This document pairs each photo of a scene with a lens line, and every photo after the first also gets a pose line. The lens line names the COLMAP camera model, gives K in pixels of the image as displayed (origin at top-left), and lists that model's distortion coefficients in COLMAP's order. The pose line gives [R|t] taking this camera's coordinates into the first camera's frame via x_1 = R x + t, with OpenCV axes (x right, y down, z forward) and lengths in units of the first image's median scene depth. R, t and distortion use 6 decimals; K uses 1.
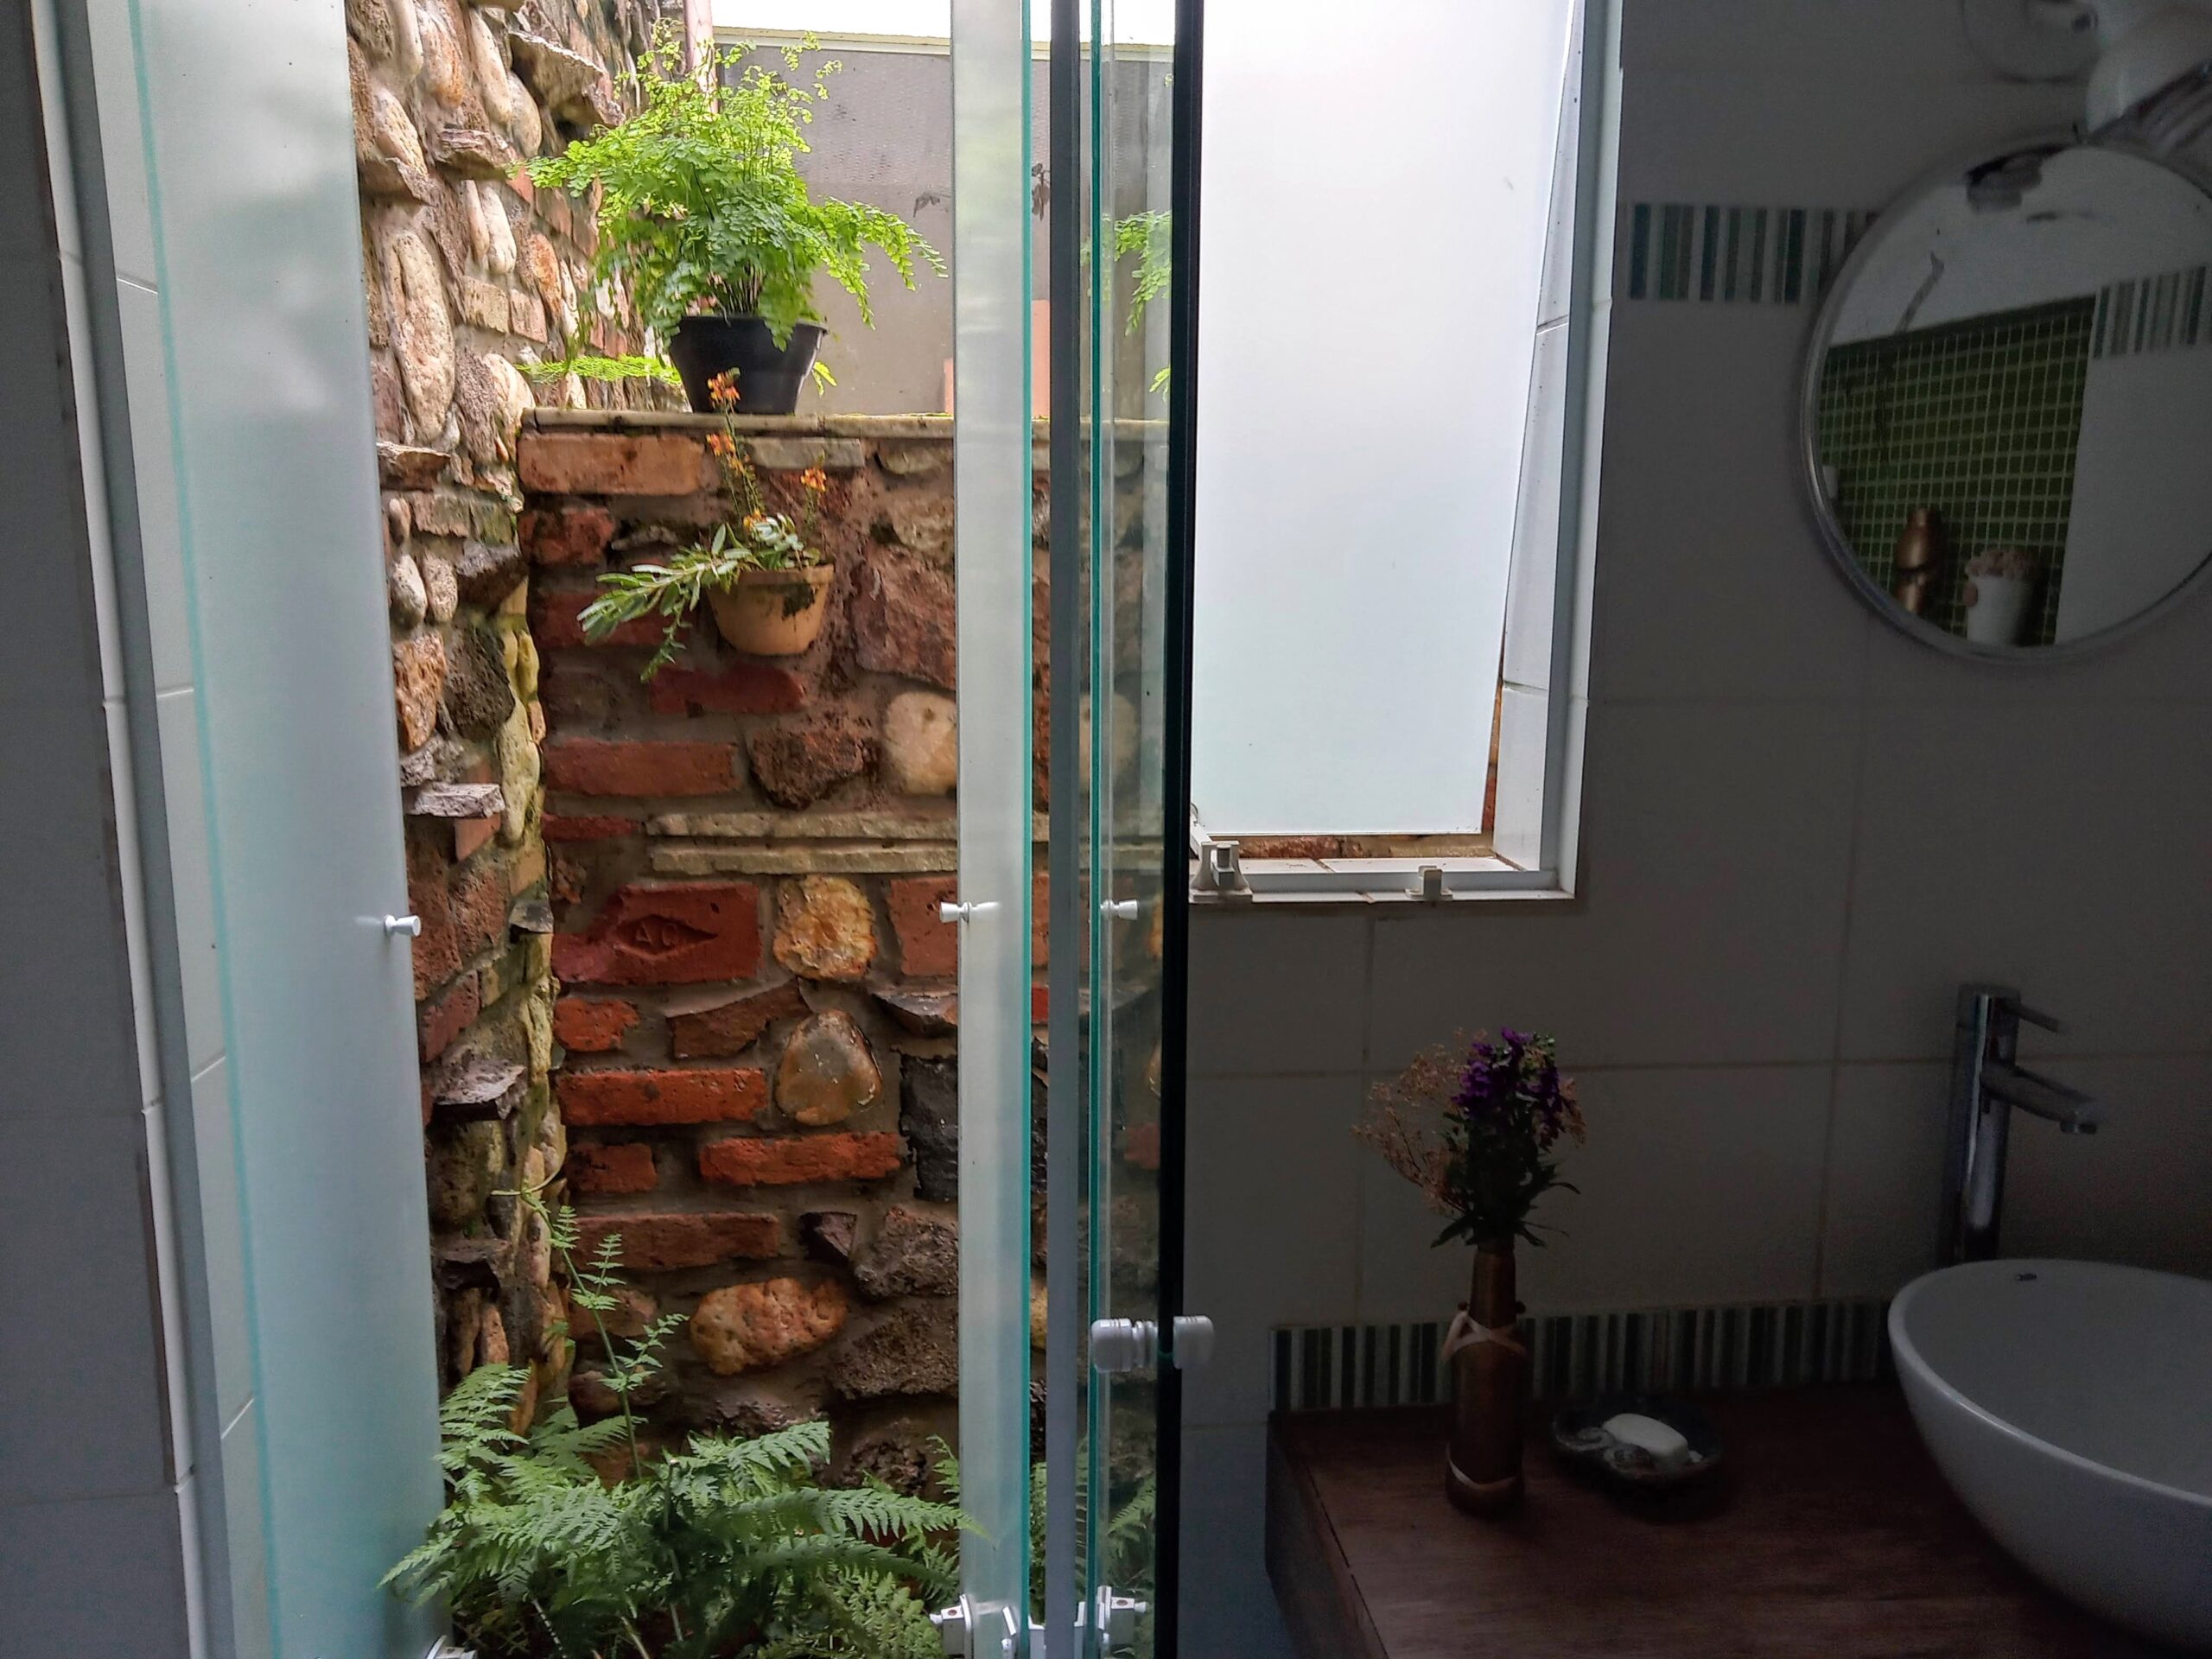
lens RADIAL K [[1673.0, 0, 1107.6], [0, 1673.0, 849.1], [0, 0, 1]] dist [0.067158, -0.068080]
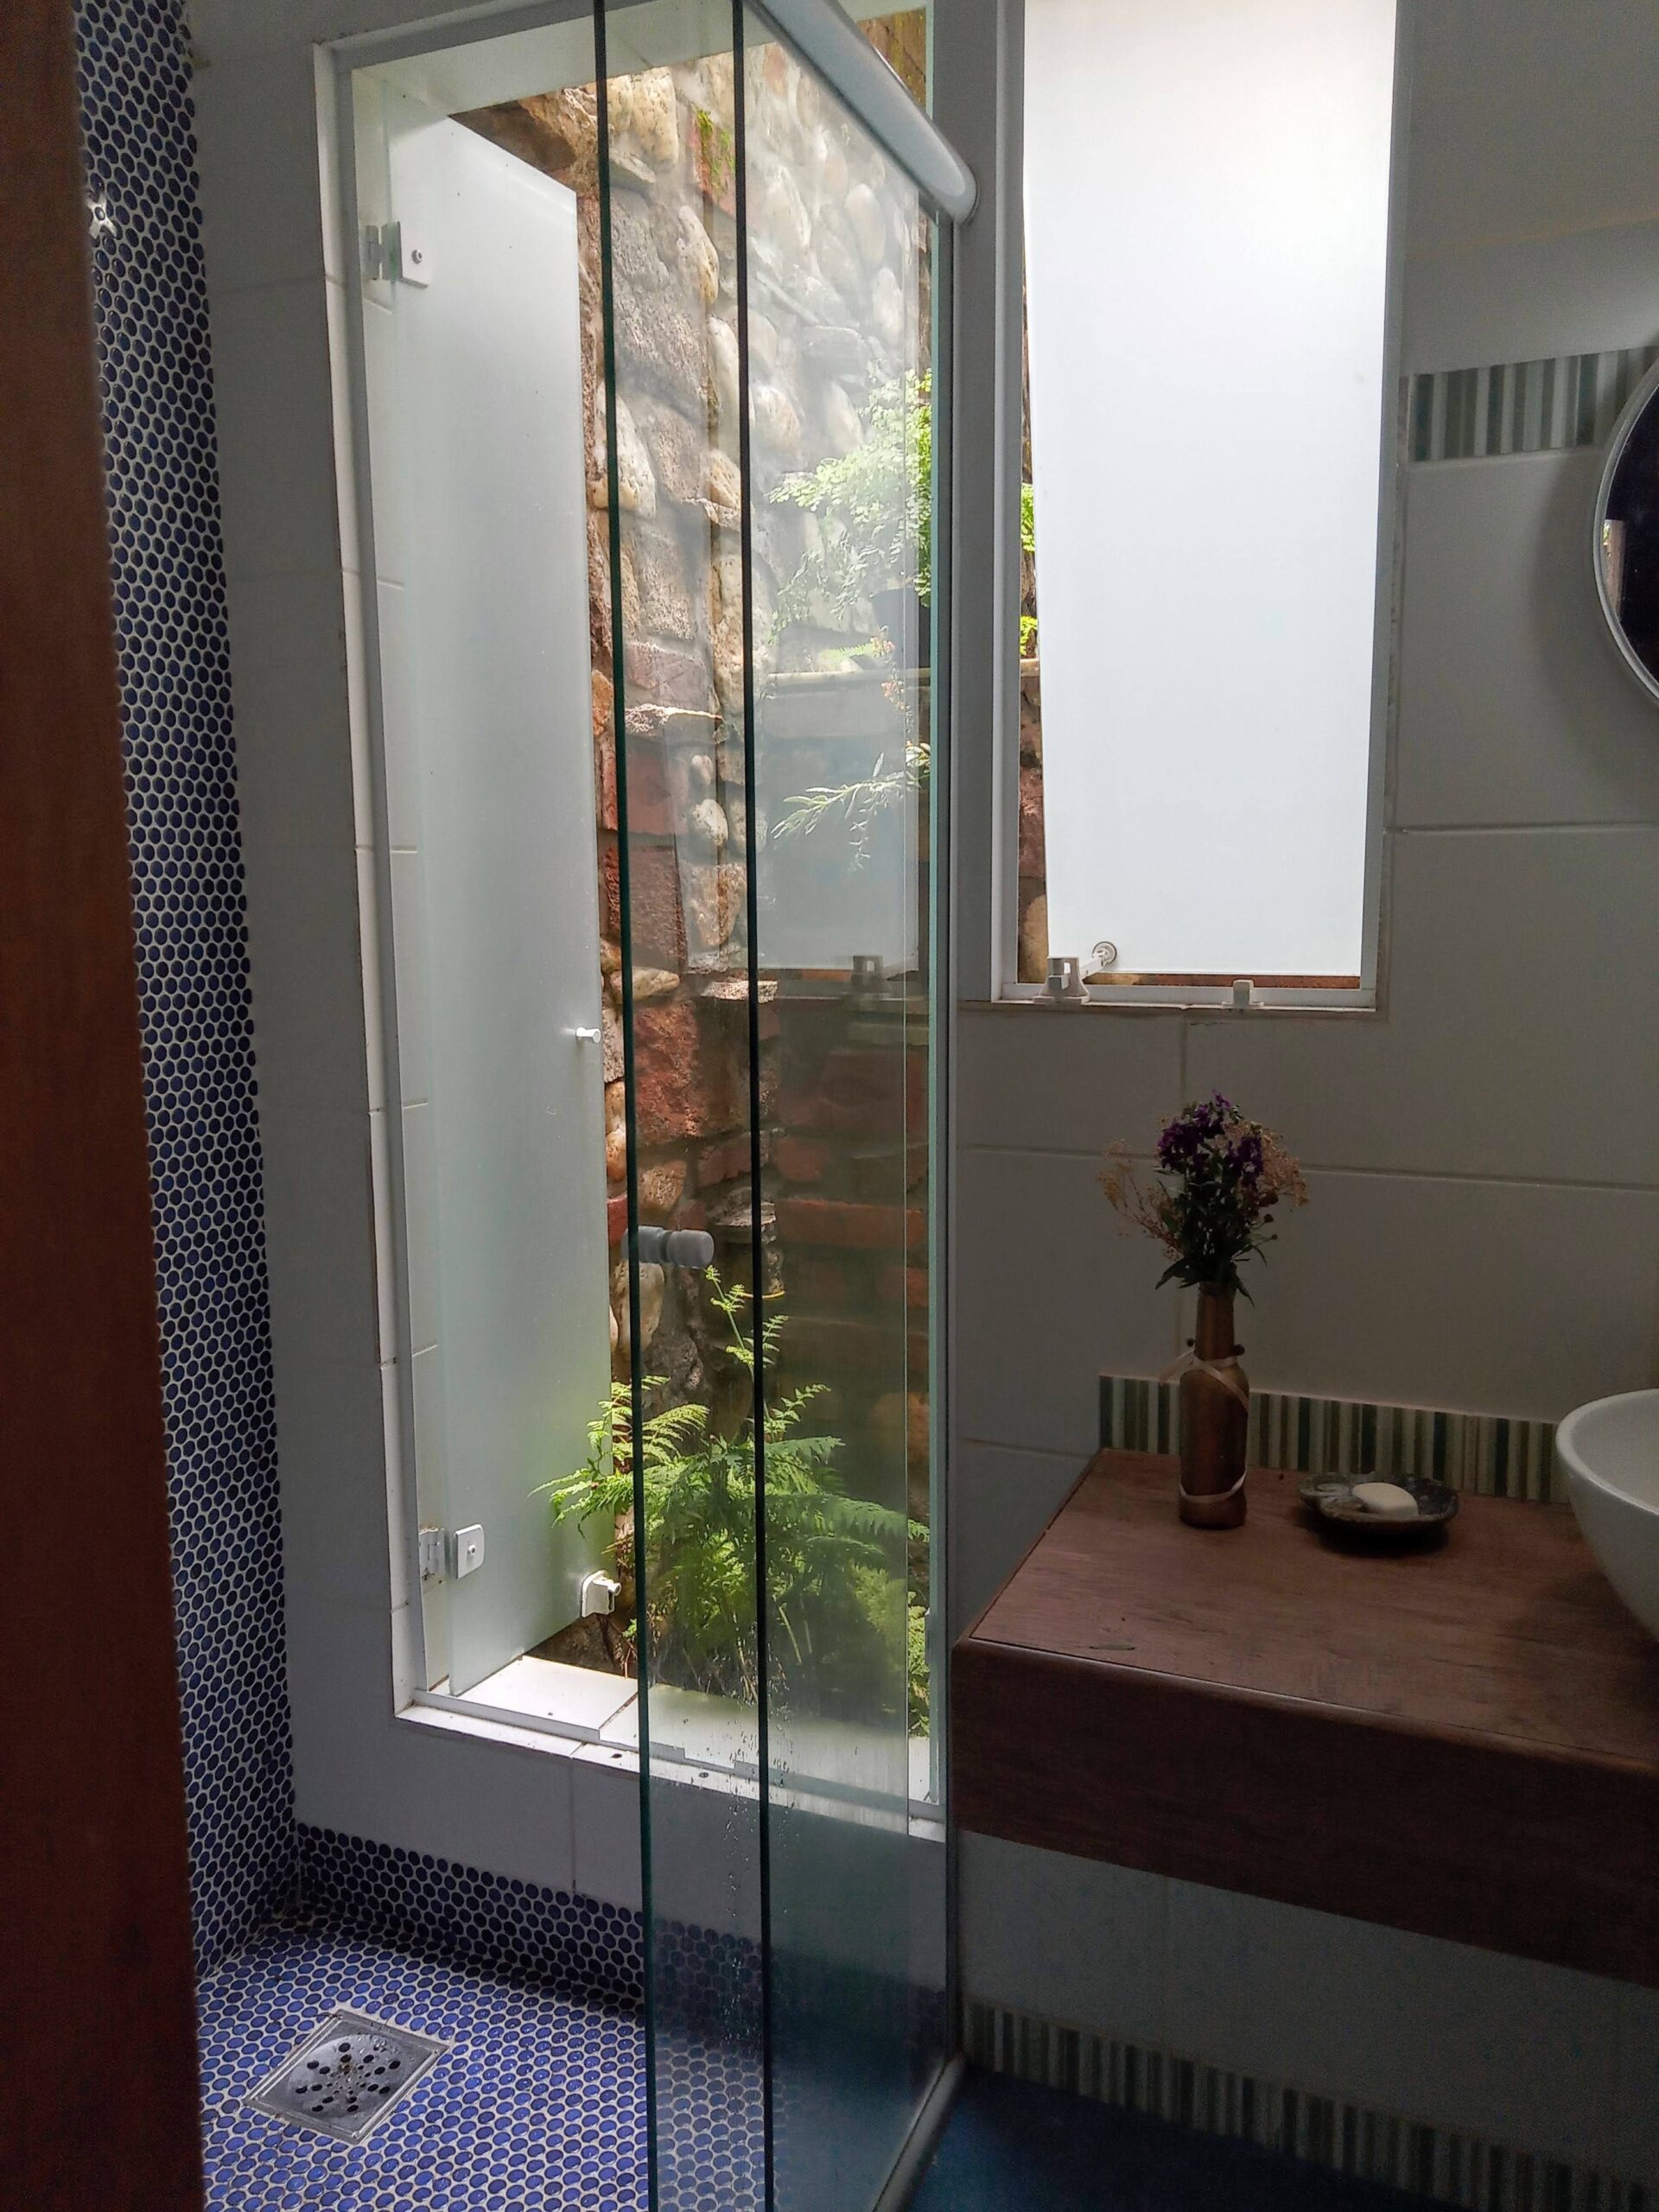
lens RADIAL K [[1663.6, 0, 829.5], [0, 1663.6, 1106.0], [0, 0, 1]] dist [0.067148, -0.060140]
pose [[0.871326, 0.050961, -0.488051, 0.322073], [-0.069276, 0.997406, -0.019533, 0.086649], [0.485790, 0.050830, 0.872597, -0.080609]]
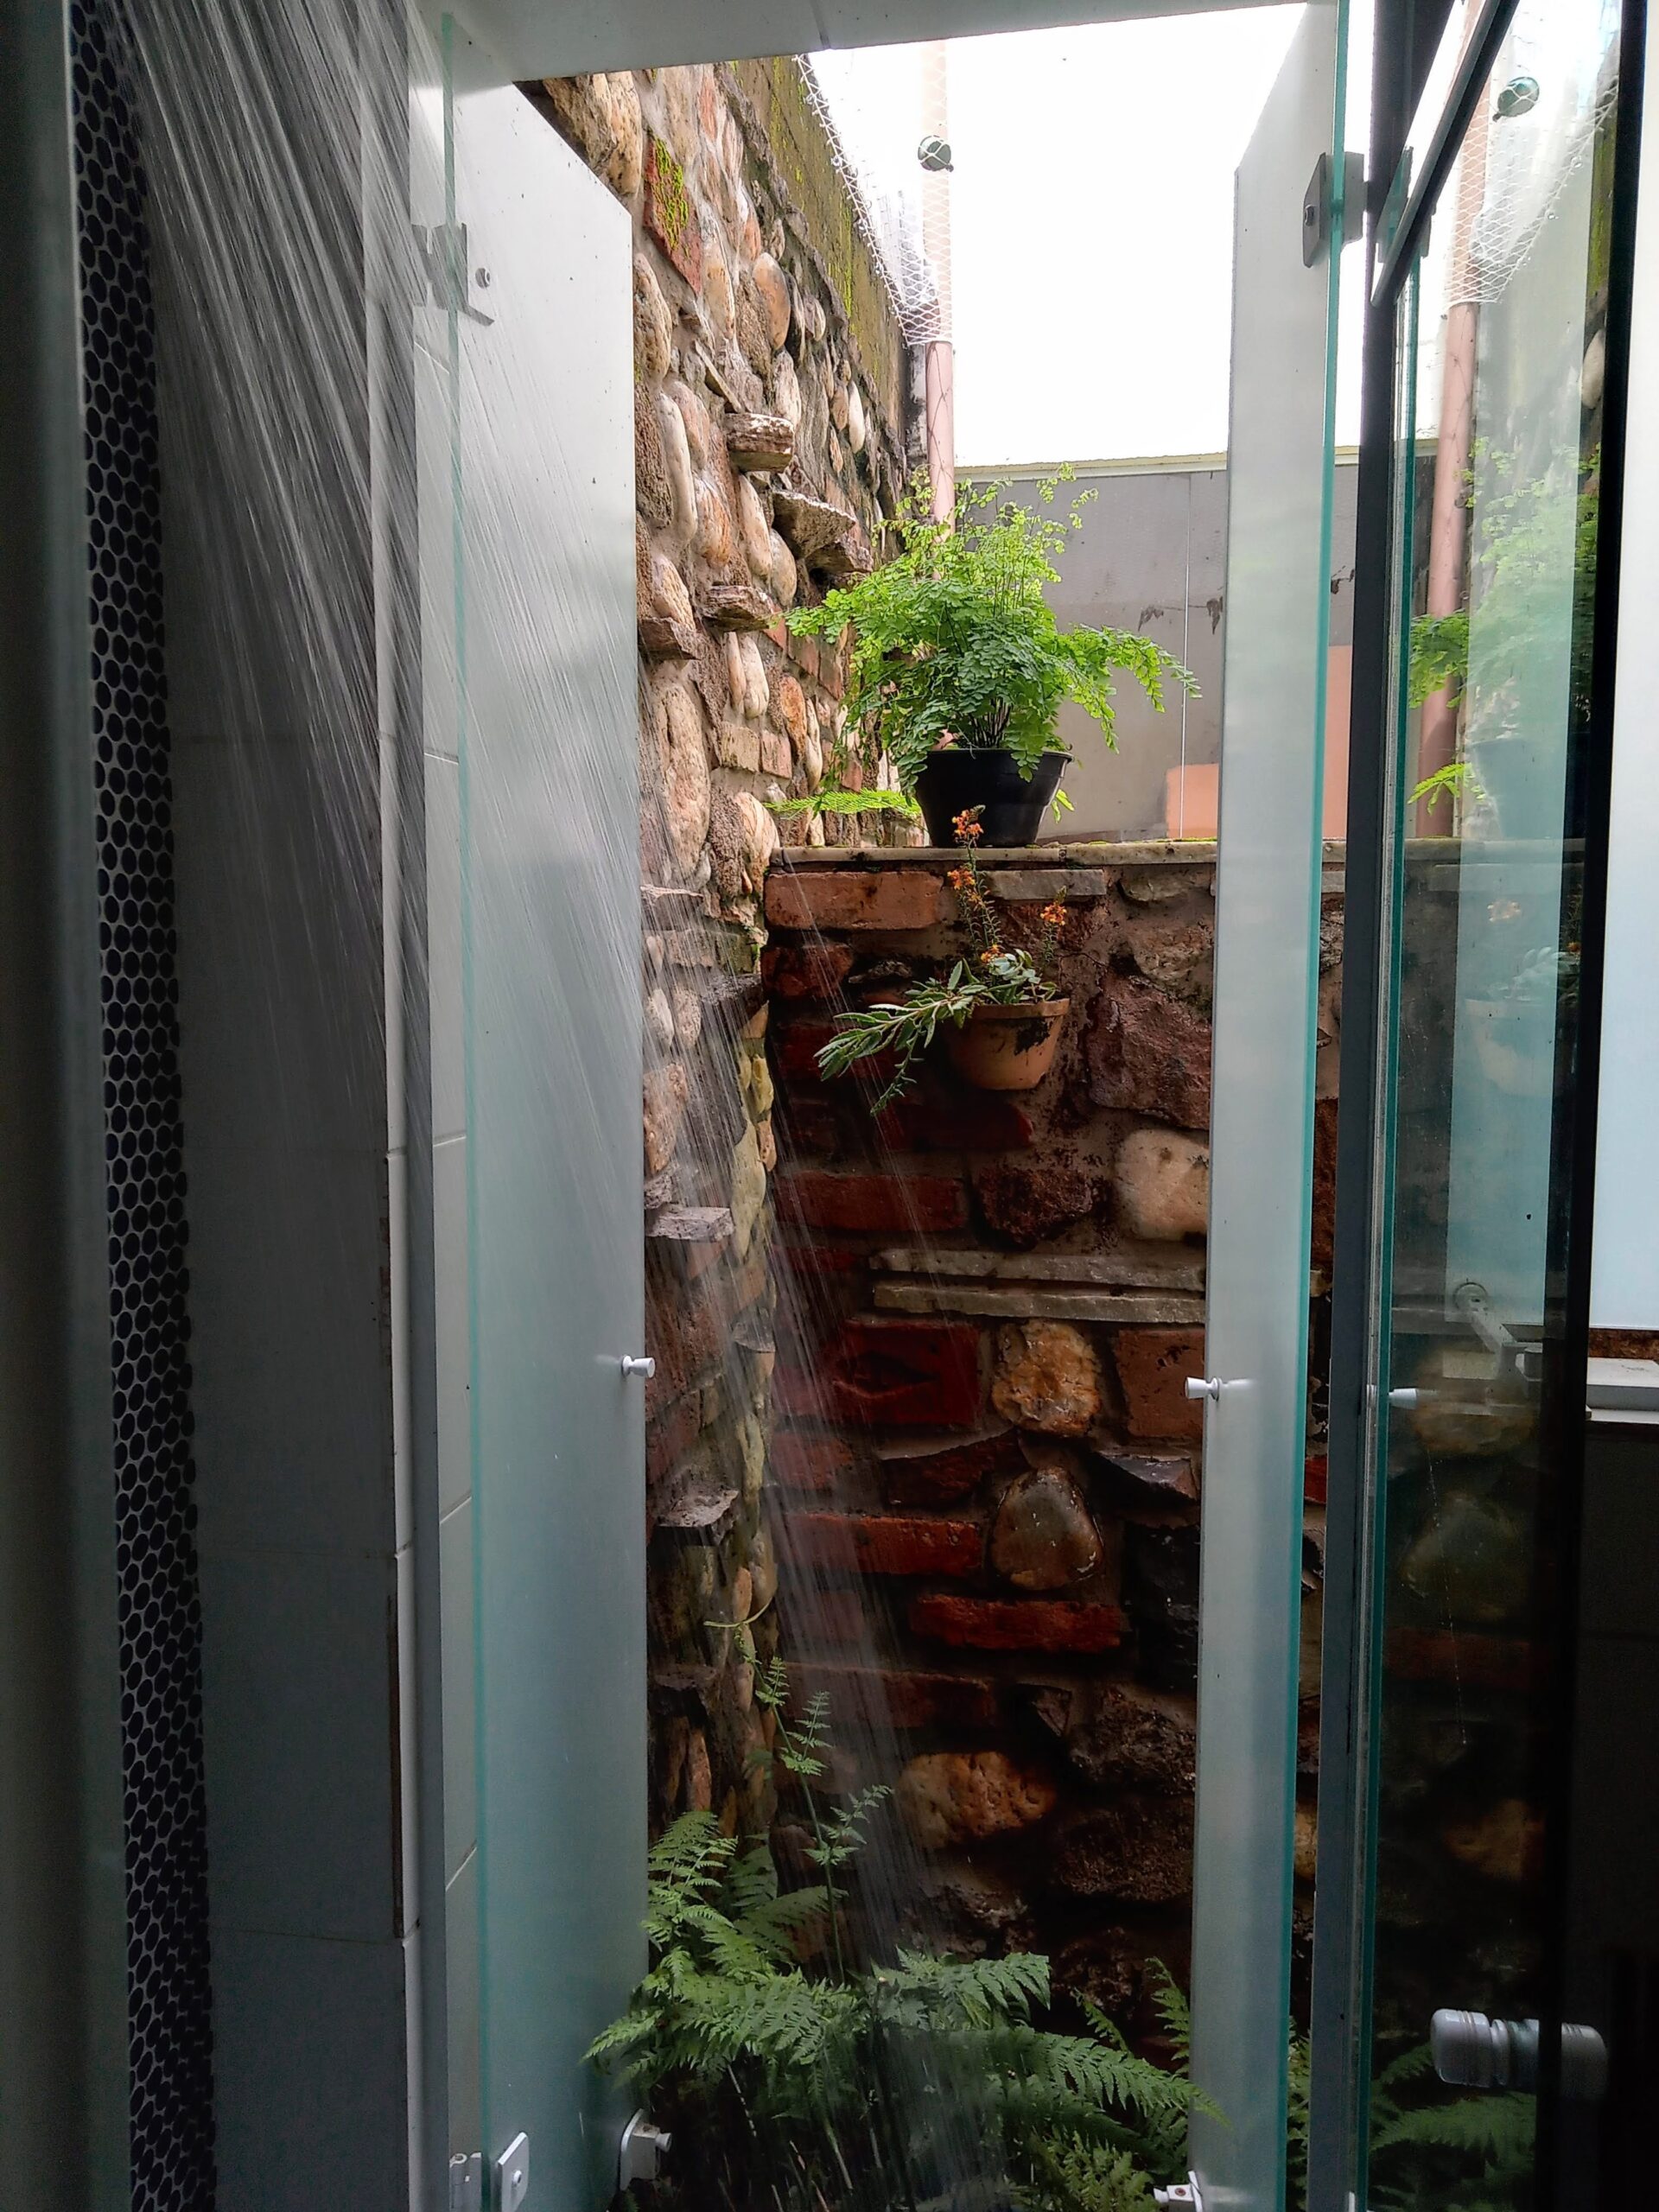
lens RADIAL K [[1673.0, 0, 814.6], [0, 1673.0, 1101.3], [0, 0, 1]] dist [0.067158, -0.068080]
pose [[0.958062, 0.017379, -0.286032, -0.027228], [-0.042073, 0.995873, -0.080414, -0.026325], [0.283454, 0.089076, 0.954840, 0.051555]]
